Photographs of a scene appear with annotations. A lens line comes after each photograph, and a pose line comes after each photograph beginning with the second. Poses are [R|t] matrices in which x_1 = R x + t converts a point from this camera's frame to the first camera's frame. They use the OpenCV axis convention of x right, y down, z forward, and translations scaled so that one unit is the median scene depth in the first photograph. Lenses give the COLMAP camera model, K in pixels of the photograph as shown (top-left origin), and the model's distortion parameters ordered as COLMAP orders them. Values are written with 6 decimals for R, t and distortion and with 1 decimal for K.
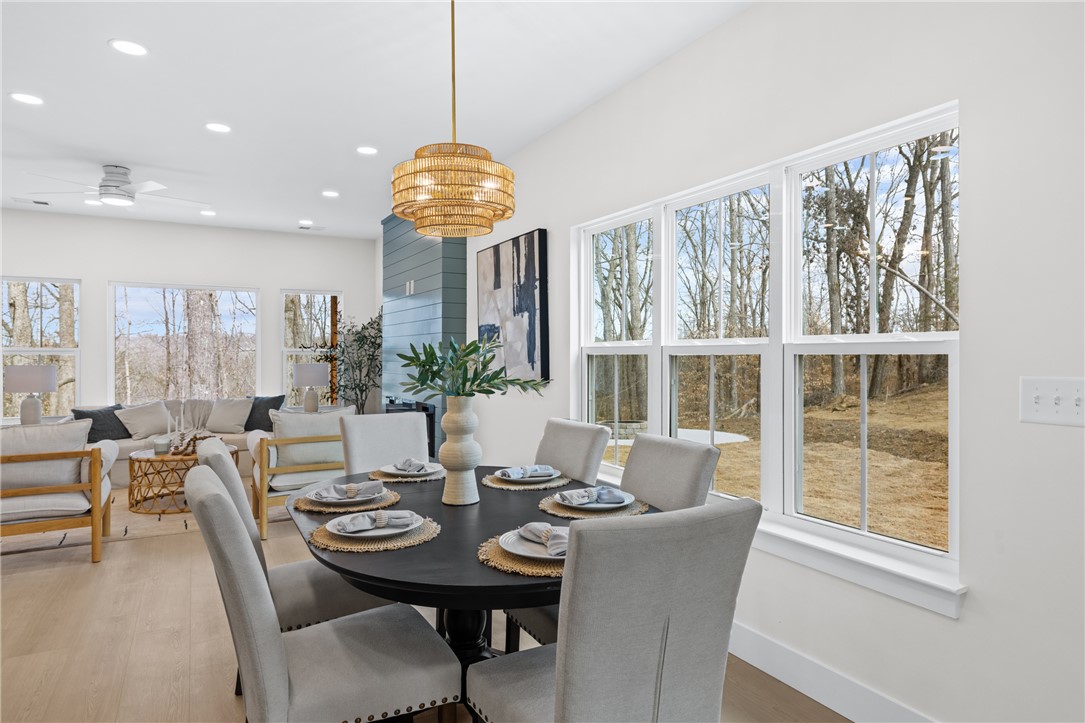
lens RADIAL K [[618.4, 0, 539.0], [0, 618.4, 354.0], [0, 0, 1]] dist [-0.006540, -0.000900]
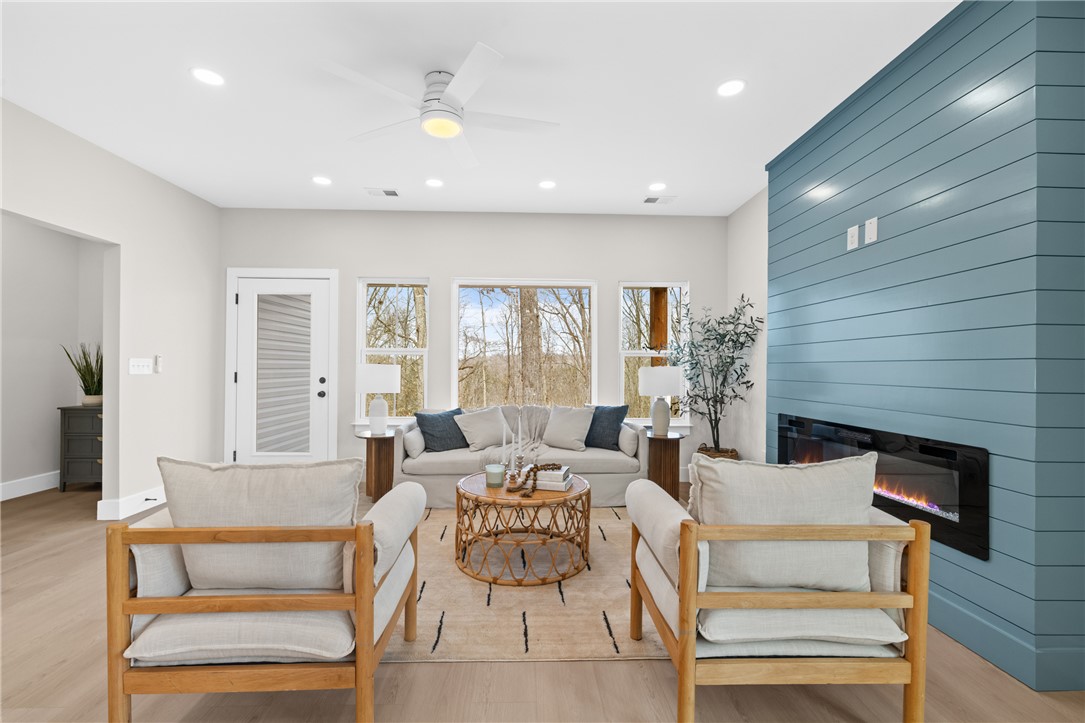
lens RADIAL K [[464.4, 0, 540.1], [0, 464.4, 366.3], [0, 0, 1]] dist [0.000146, 0.000028]
pose [[0.889529, 0.005712, -0.456843, -0.318682], [-0.007241, 0.999973, -0.001595, 0.023222], [0.456821, 0.004726, 0.889546, 0.542357]]
